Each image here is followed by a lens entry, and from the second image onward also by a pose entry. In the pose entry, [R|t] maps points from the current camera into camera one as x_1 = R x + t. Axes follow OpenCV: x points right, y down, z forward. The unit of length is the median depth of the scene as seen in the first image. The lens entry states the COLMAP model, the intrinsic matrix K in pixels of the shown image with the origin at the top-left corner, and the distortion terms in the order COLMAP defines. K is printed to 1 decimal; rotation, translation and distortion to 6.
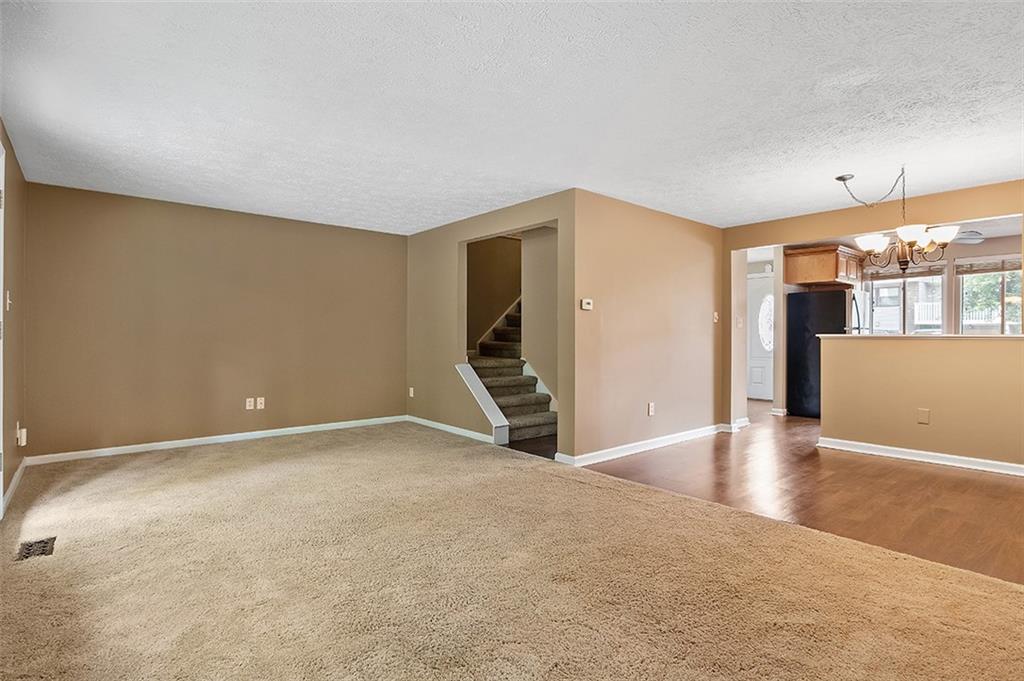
lens RADIAL K [[510.5, 0, 521.2], [0, 510.5, 337.2], [0, 0, 1]] dist [-0.009306, 0.001170]
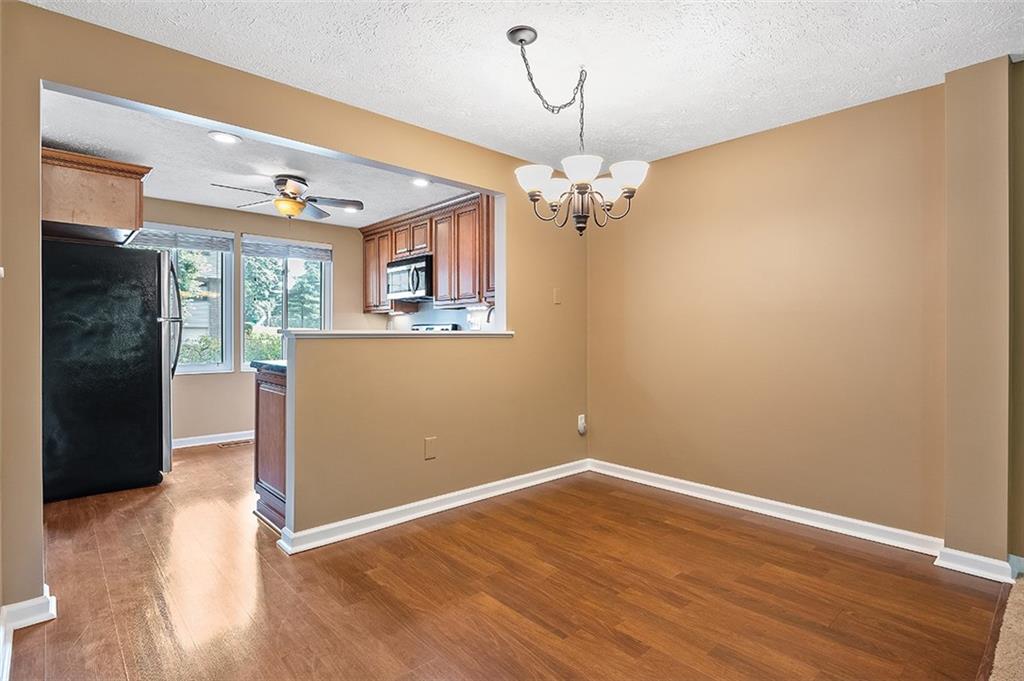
lens RADIAL K [[510.5, 0, 515.6], [0, 510.5, 334.6], [0, 0, 1]] dist [-0.009306, 0.001170]
pose [[-0.023559, -0.006622, 0.999701, 0.090474], [0.000233, 0.999978, 0.006629, -0.004097], [-0.999722, 0.000389, -0.023557, 0.926284]]
